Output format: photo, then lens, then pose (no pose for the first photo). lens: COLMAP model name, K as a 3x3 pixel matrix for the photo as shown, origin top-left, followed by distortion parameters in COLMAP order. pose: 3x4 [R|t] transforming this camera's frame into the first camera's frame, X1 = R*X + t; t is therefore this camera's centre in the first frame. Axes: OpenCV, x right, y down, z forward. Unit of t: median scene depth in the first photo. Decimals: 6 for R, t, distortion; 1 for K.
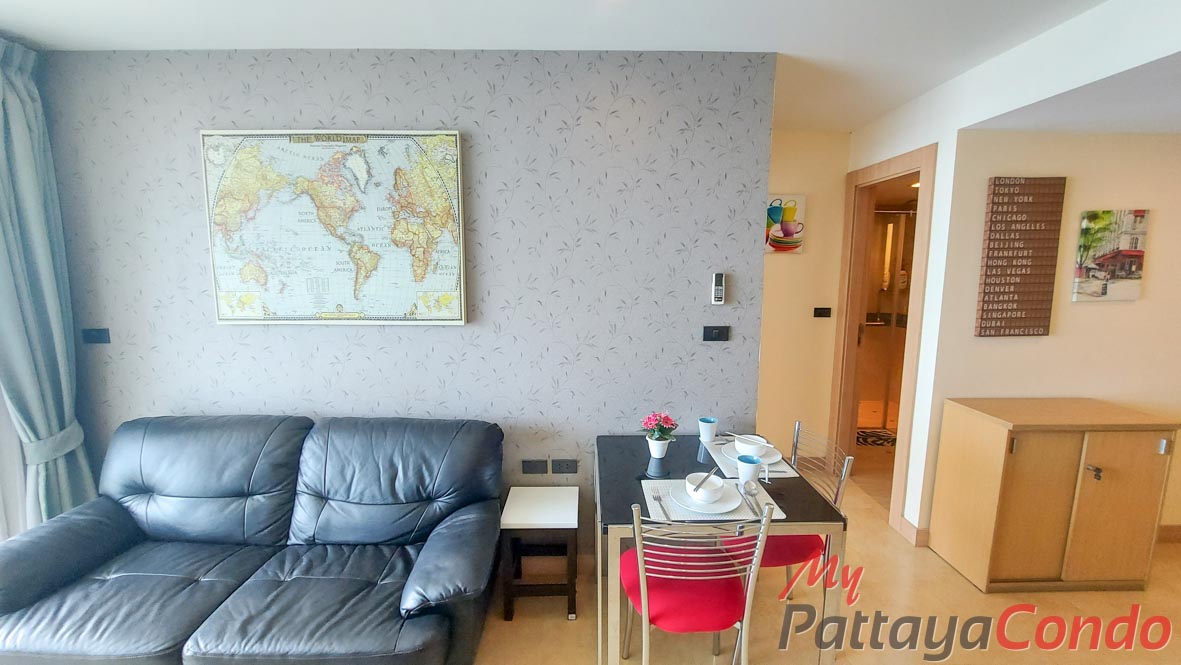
lens RADIAL K [[476.3, 0, 593.1], [0, 476.3, 336.6], [0, 0, 1]] dist [-0.000380, -0.004549]
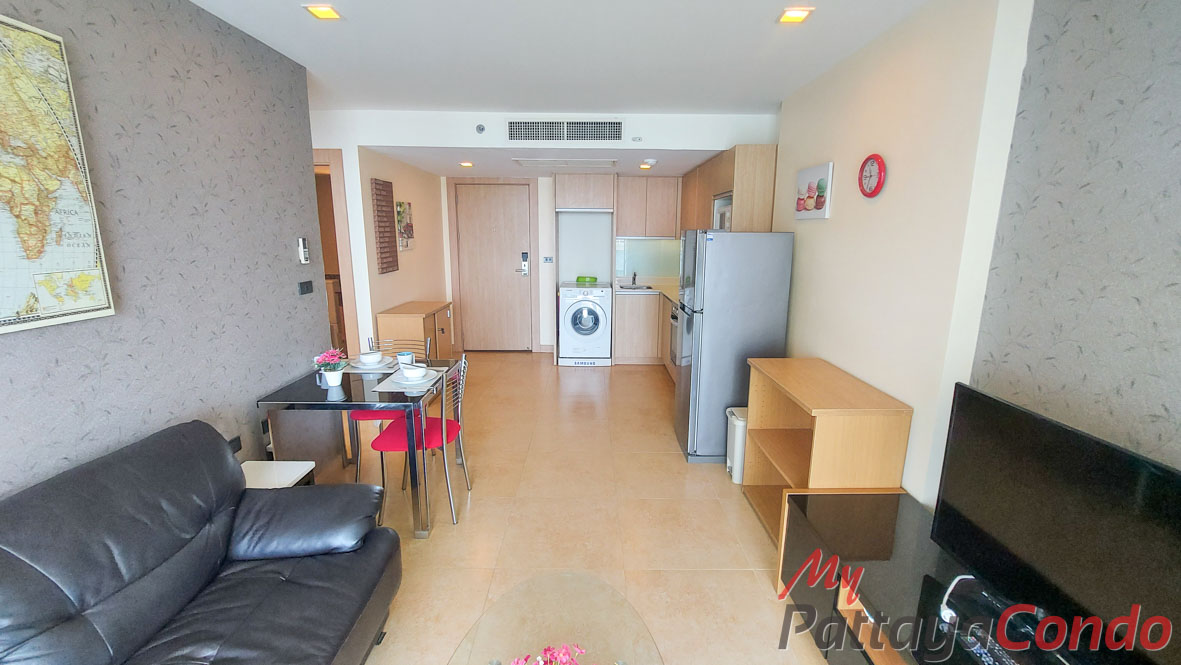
lens RADIAL K [[476.3, 0, 593.1], [0, 476.3, 336.6], [0, 0, 1]] dist [-0.000380, -0.004549]
pose [[0.009191, -0.214682, 0.976641, -1.000788], [0.120432, 0.969810, 0.212048, -0.057567], [-0.992679, 0.115670, 0.034768, 0.245838]]
